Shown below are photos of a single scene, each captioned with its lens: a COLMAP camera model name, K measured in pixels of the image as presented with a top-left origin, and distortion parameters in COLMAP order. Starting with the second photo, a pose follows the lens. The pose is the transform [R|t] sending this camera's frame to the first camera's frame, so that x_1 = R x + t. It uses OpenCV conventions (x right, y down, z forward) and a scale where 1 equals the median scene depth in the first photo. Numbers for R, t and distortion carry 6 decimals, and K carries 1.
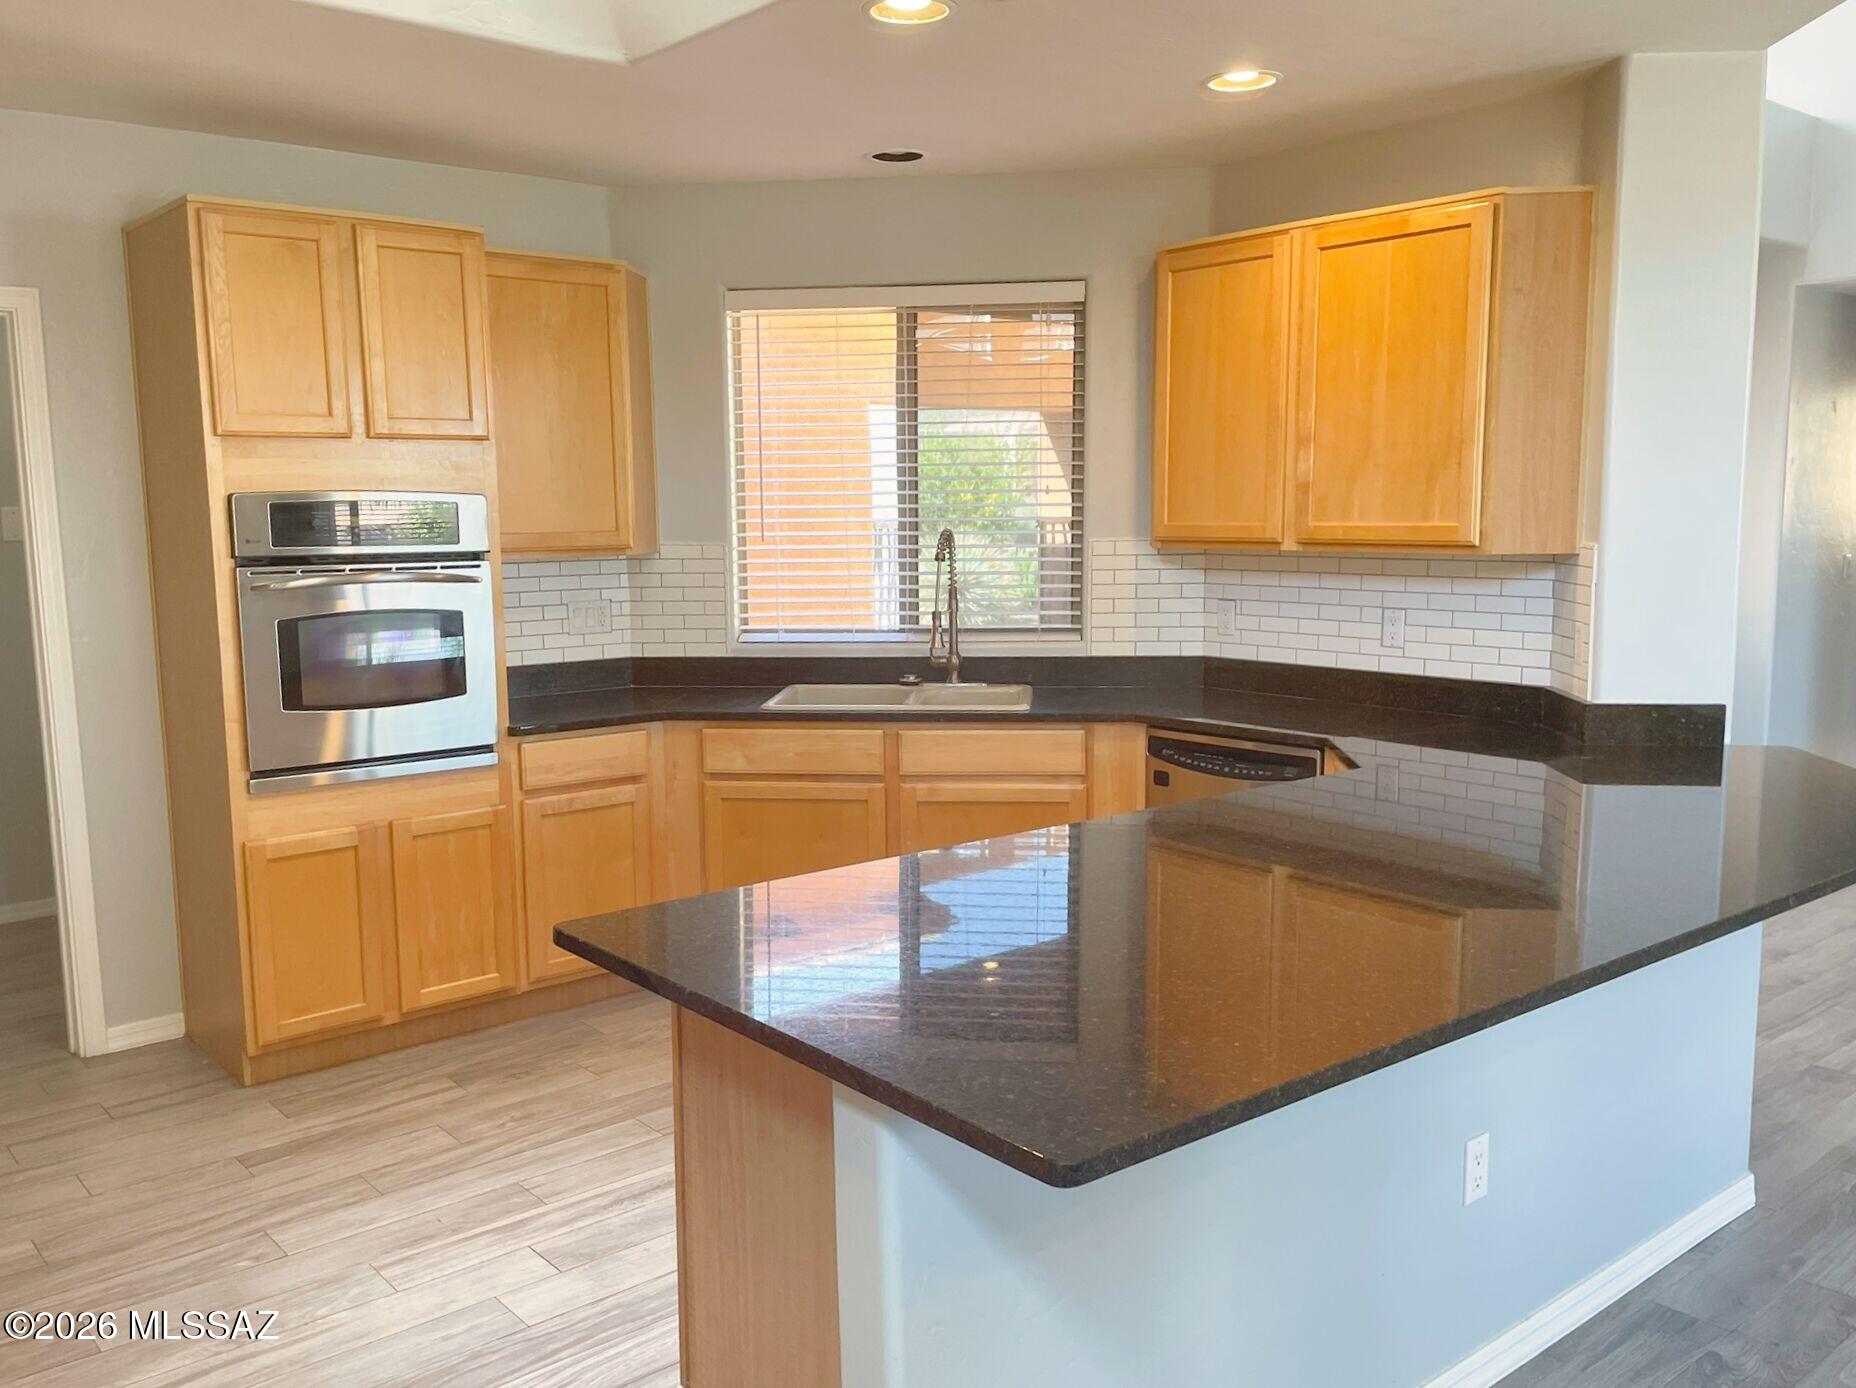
lens RADIAL K [[1479.4, 0, 938.0], [0, 1479.4, 706.2], [0, 0, 1]] dist [0.098556, -0.110079]
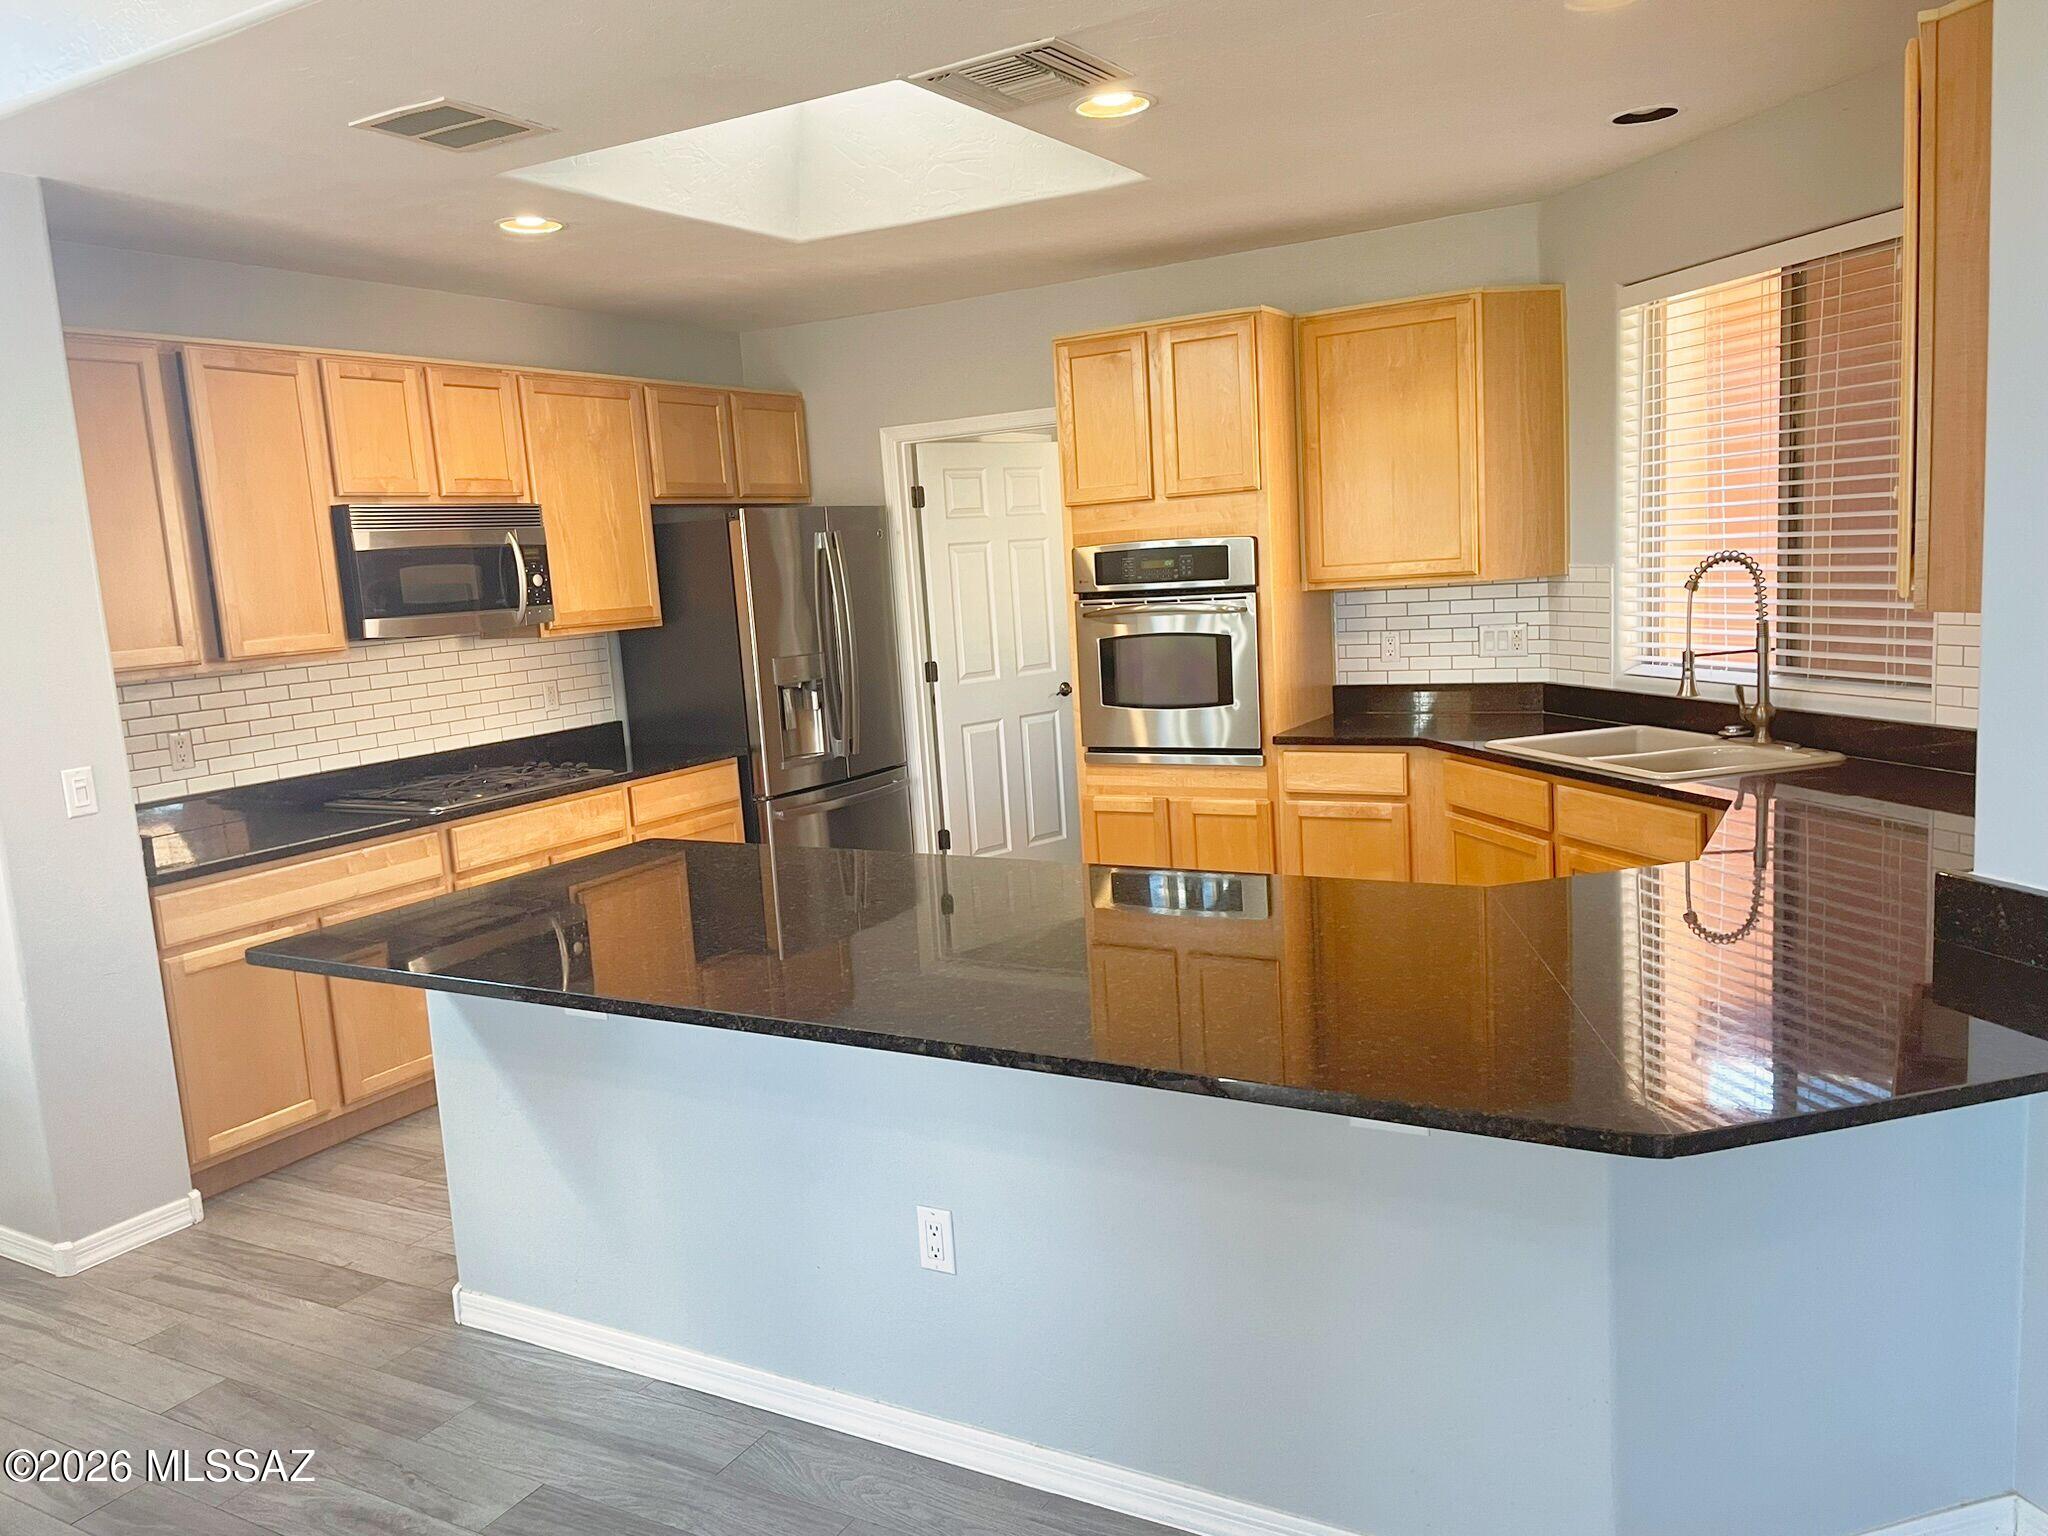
lens RADIAL K [[1632.5, 0, 1020.2], [0, 1632.5, 771.0], [0, 0, 1]] dist [0.098556, -0.110079]
pose [[0.344260, 0.118674, -0.931344, 0.777772], [-0.068629, 0.992506, 0.101100, -0.069179], [0.936363, 0.029113, 0.349825, 0.343487]]
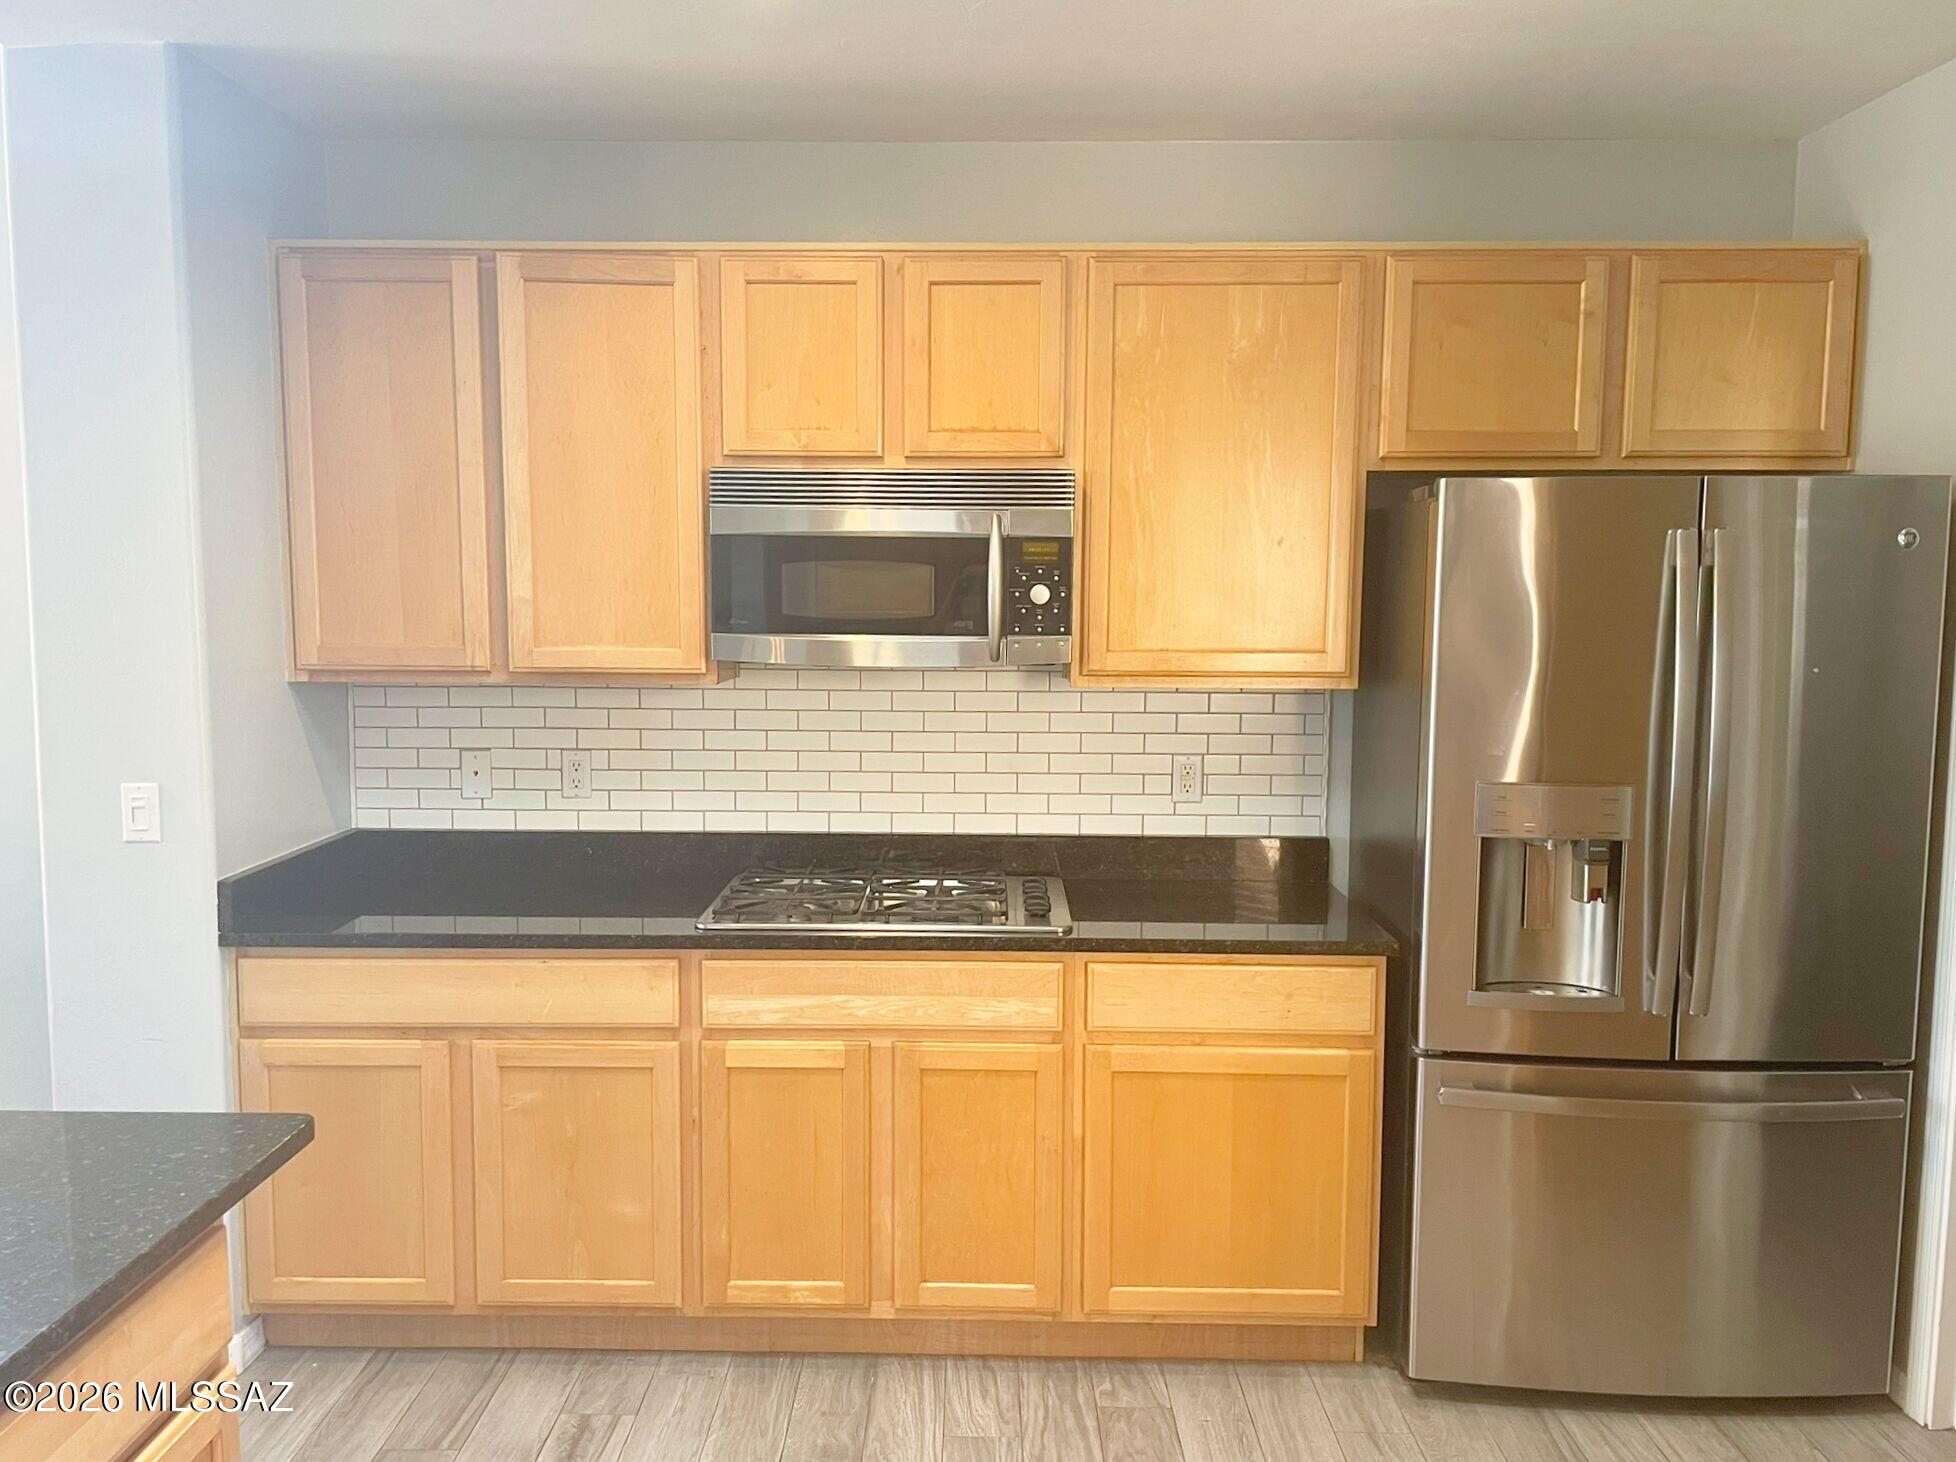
lens RADIAL K [[1559.1, 0, 970.1], [0, 1559.1, 719.0], [0, 0, 1]] dist [0.098556, -0.110079]
pose [[-0.677167, 0.079963, -0.731471, 0.050767], [-0.092443, 0.976957, 0.192379, -0.139839], [0.729999, 0.197893, -0.654171, 0.883046]]
